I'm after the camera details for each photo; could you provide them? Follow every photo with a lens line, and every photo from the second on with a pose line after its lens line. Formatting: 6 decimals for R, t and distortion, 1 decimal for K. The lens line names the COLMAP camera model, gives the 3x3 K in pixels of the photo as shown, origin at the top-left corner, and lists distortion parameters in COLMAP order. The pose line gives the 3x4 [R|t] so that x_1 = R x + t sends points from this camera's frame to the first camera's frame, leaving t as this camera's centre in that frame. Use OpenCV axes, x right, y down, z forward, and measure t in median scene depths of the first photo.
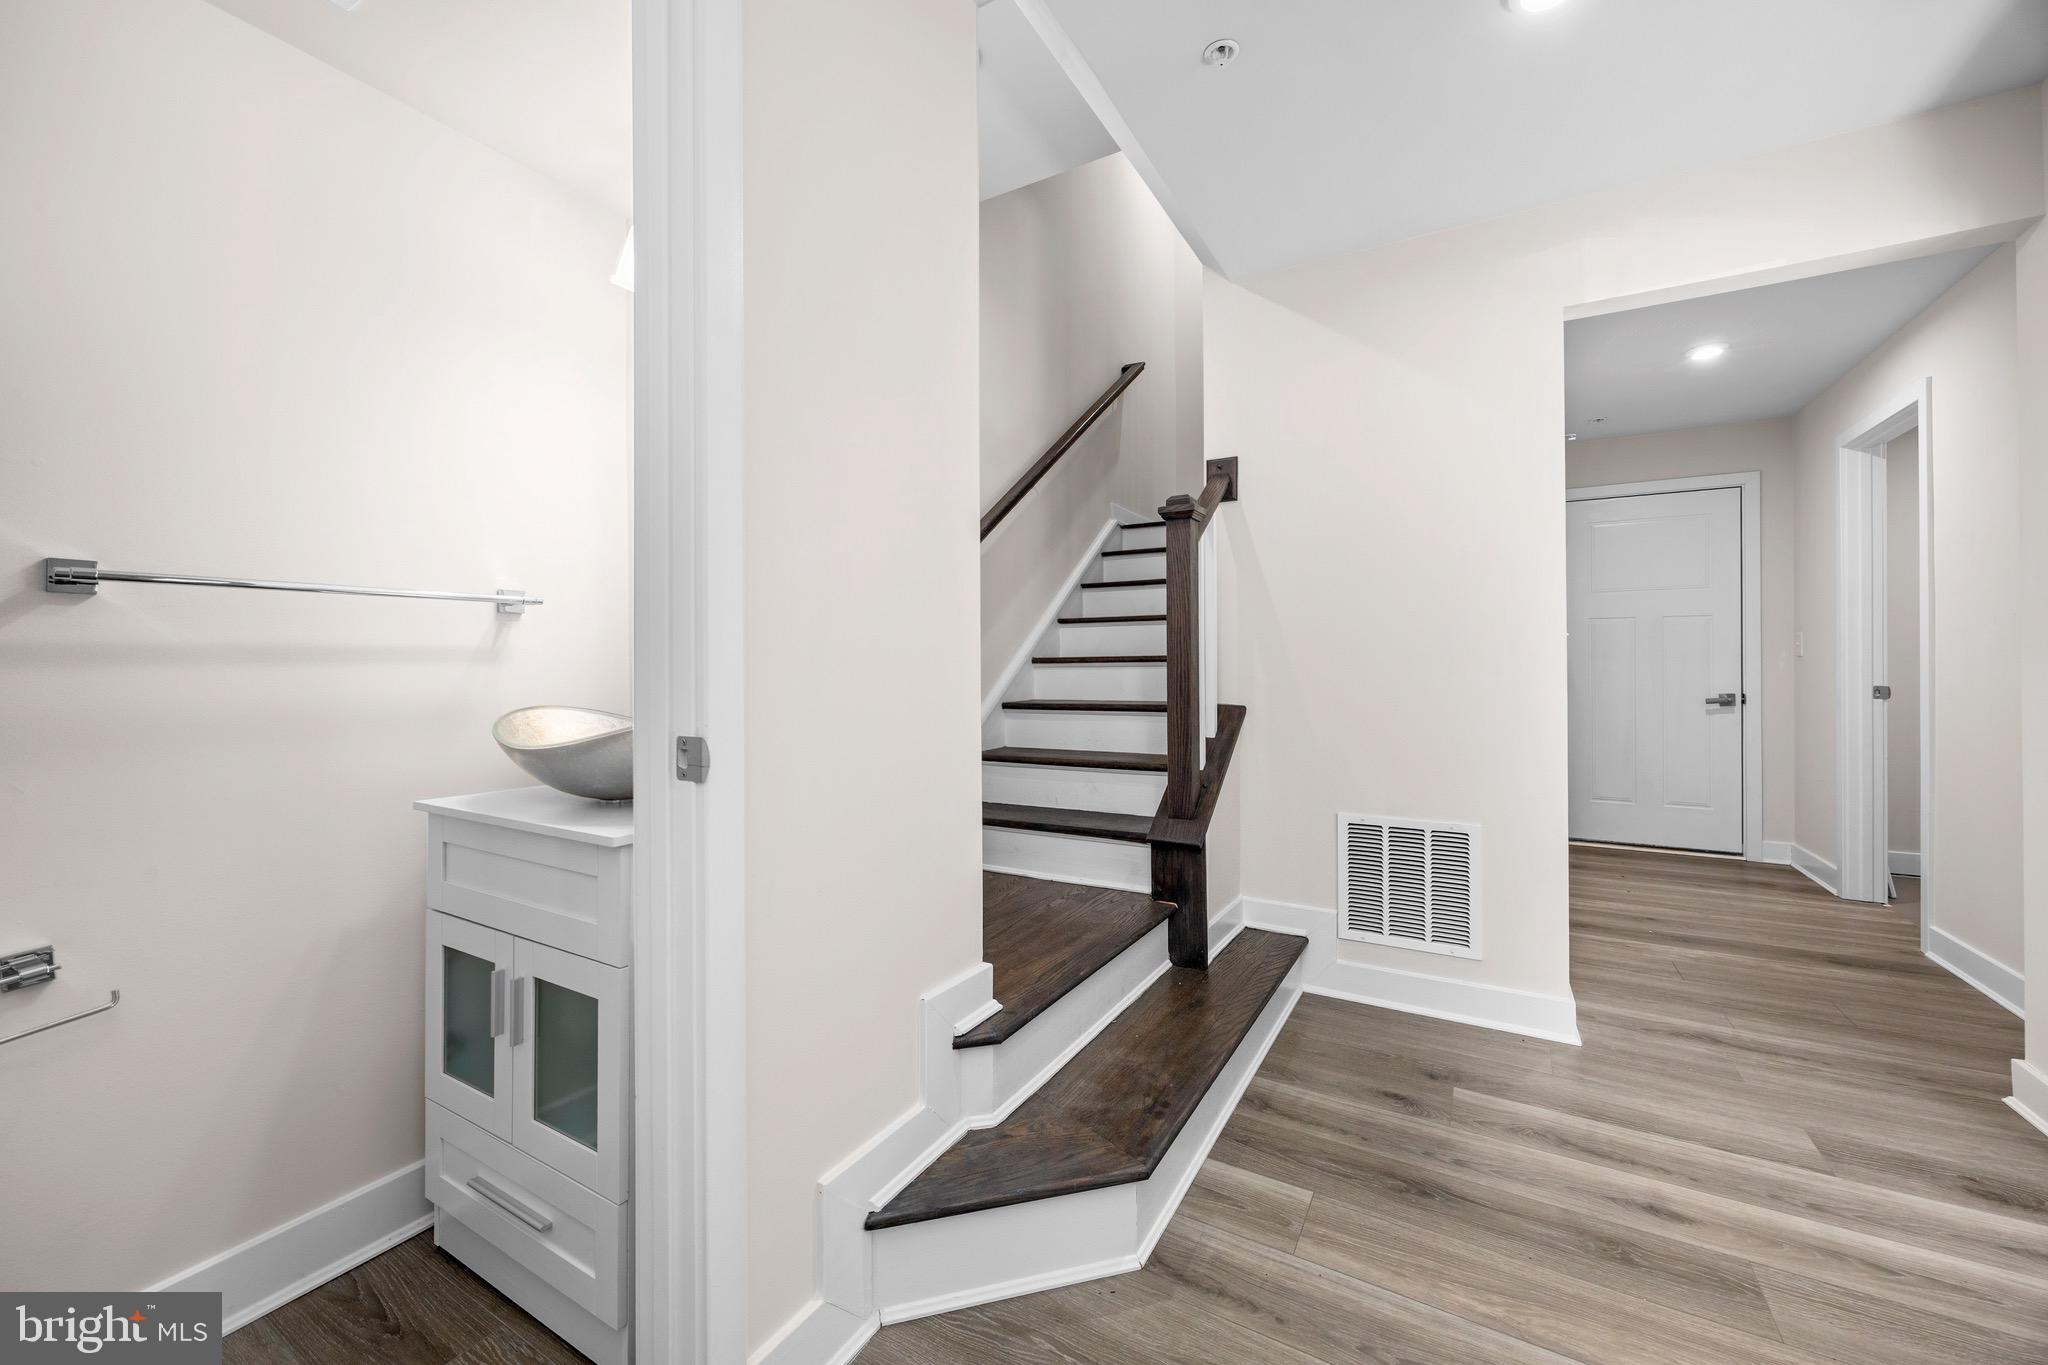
lens RADIAL K [[786.8, 0, 1037.2], [0, 786.8, 664.1], [0, 0, 1]] dist [-0.000249, -0.000743]
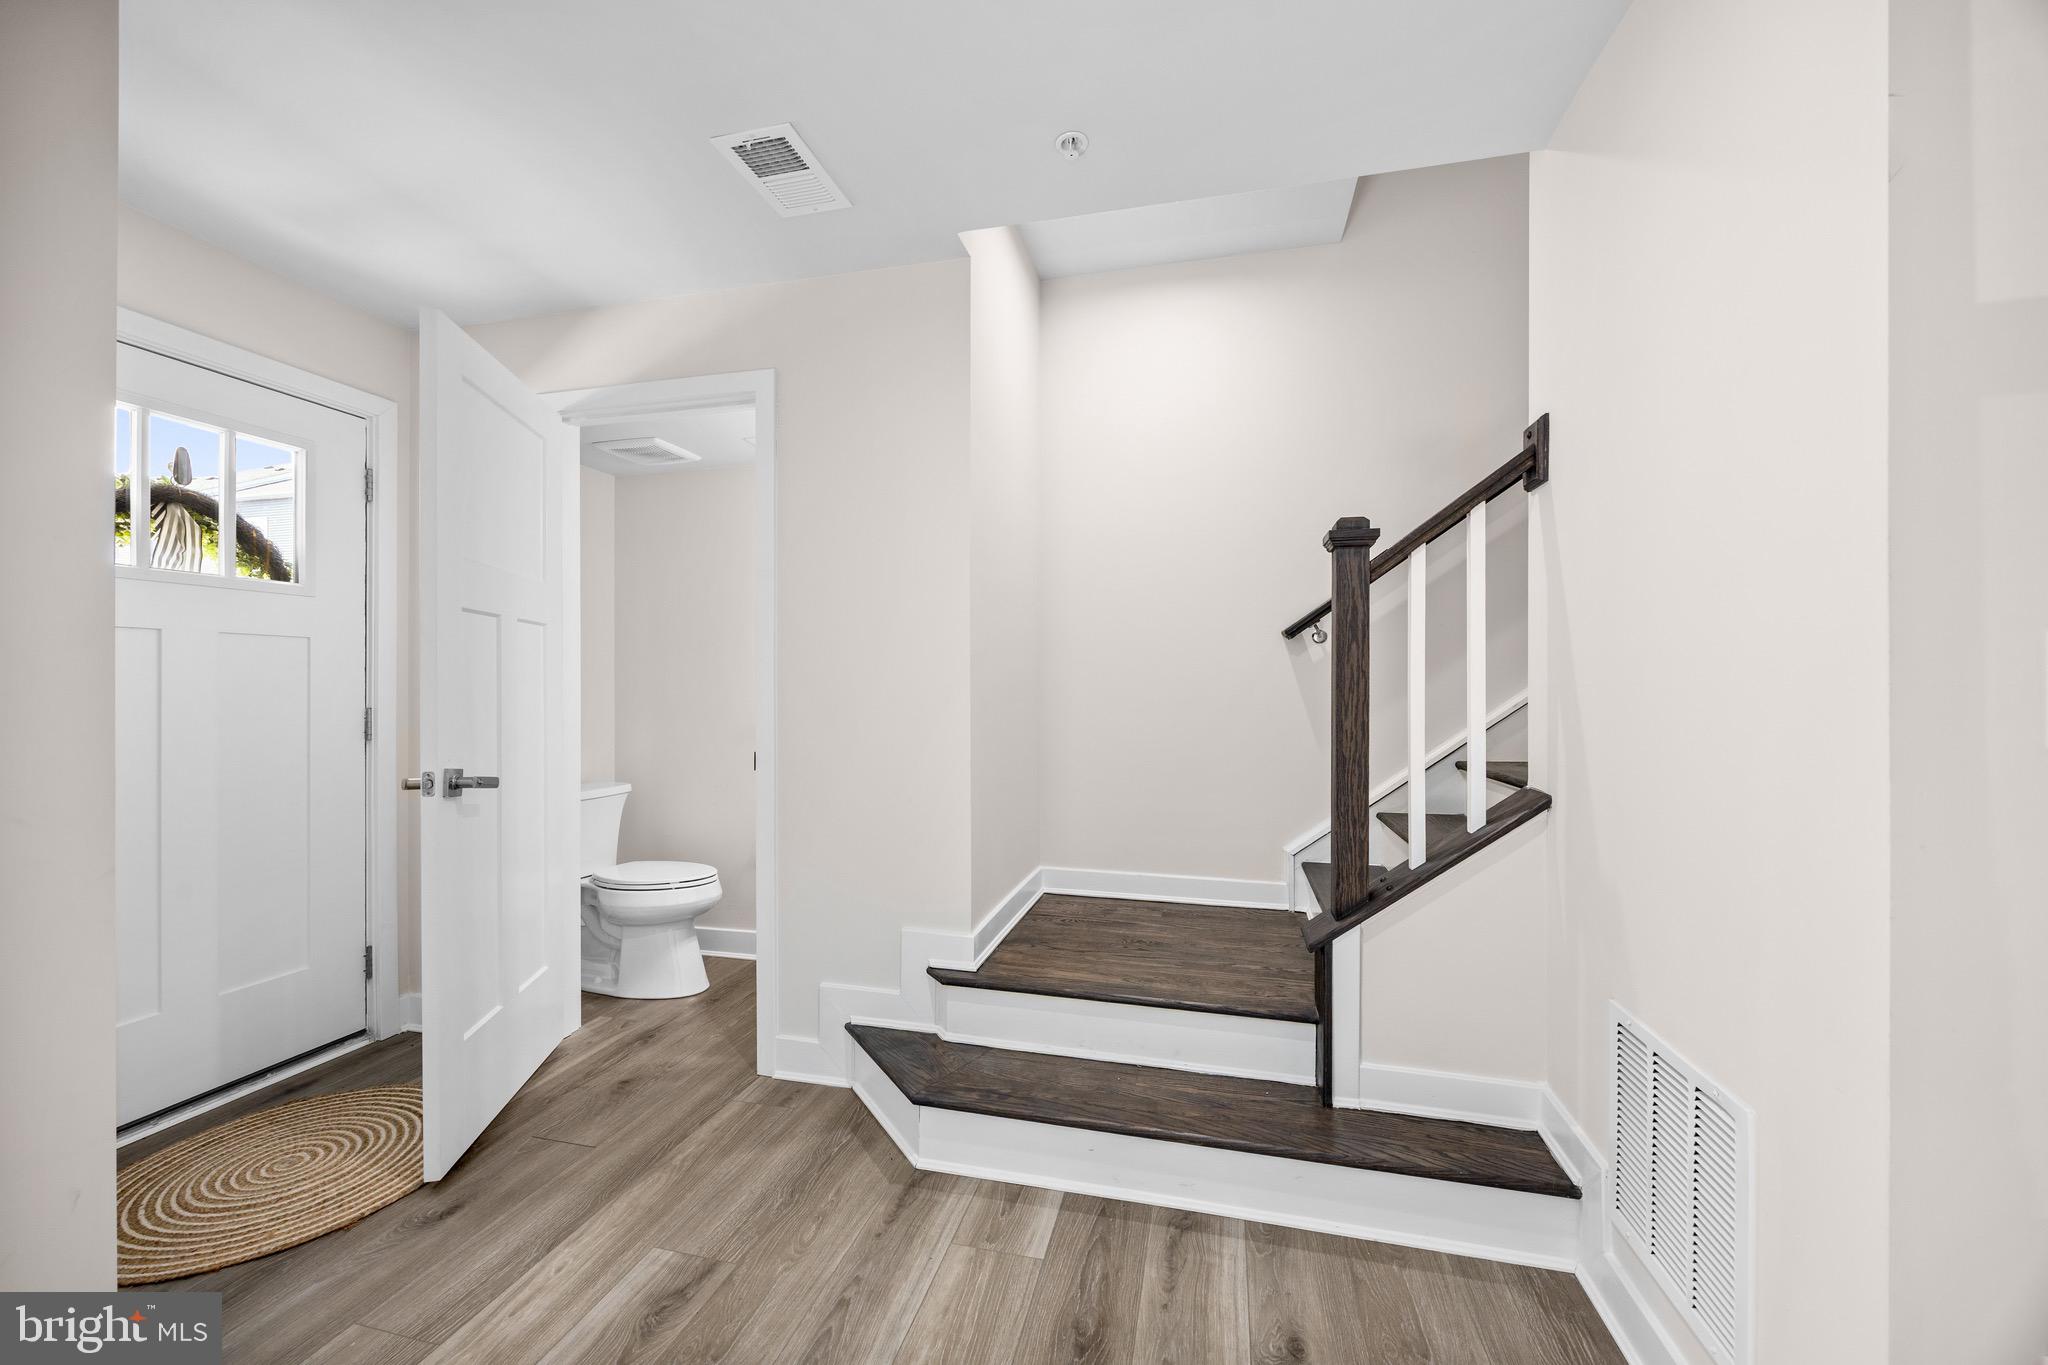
lens RADIAL K [[786.8, 0, 1025.9], [0, 786.8, 687.5], [0, 0, 1]] dist [-0.000249, -0.000743]
pose [[0.282128, -0.000124, -0.959377, 0.836026], [0.006275, 0.999979, 0.001716, -0.041962], [0.959356, -0.006504, 0.282123, 0.443347]]
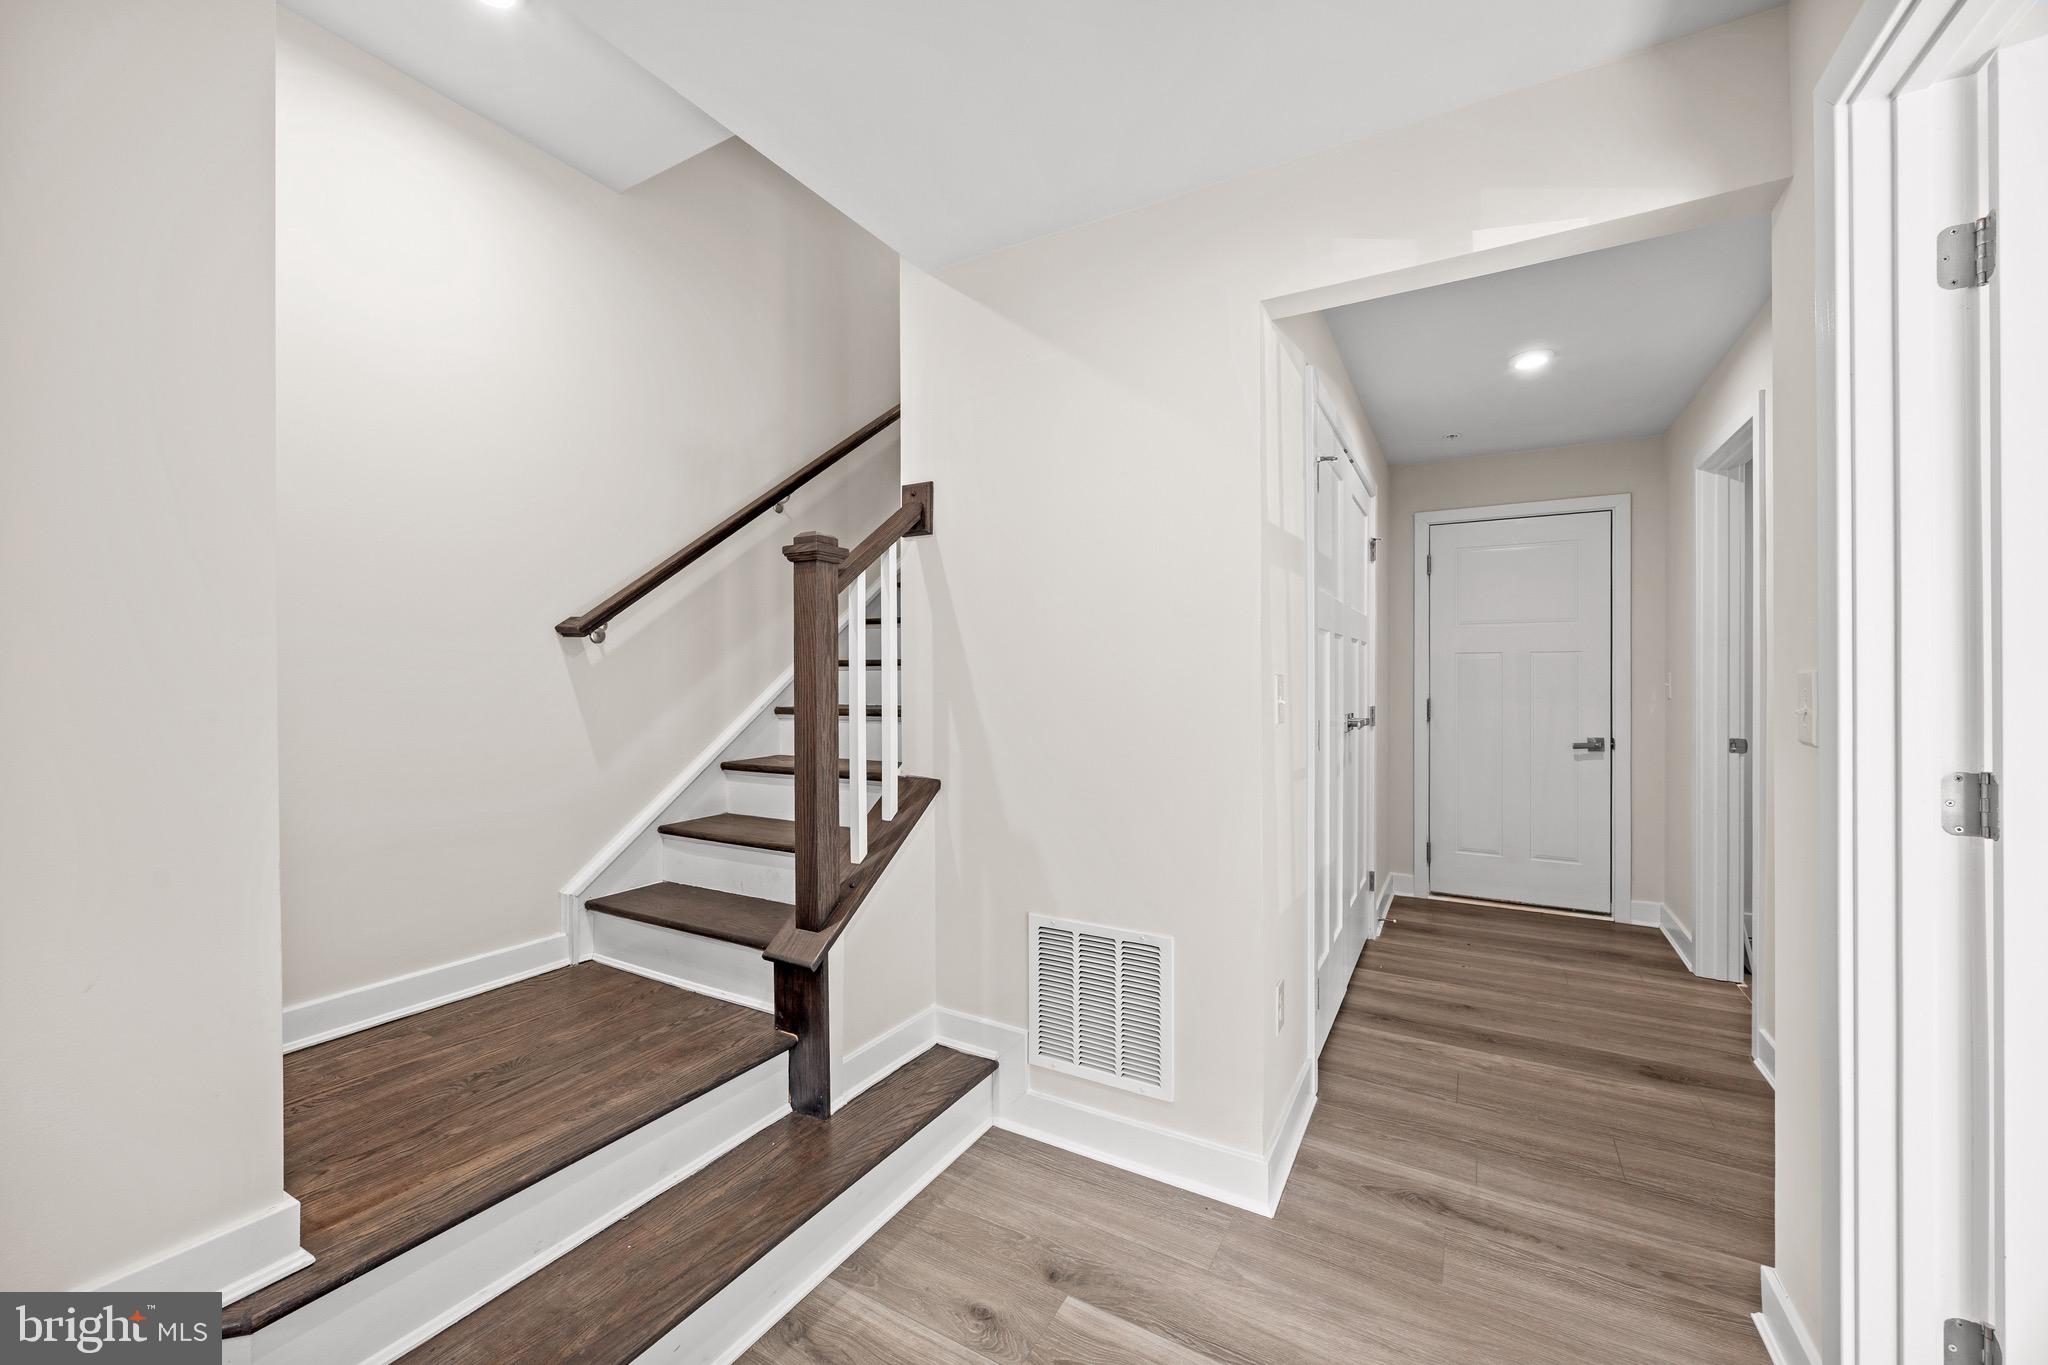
lens RADIAL K [[786.8, 0, 1042.0], [0, 786.8, 674.4], [0, 0, 1]] dist [-0.000249, -0.000743]
pose [[0.999900, 0.000949, 0.014109, 0.391883], [-0.000997, 0.999994, 0.003416, -0.066598], [-0.014105, -0.003430, 0.999895, 0.174877]]
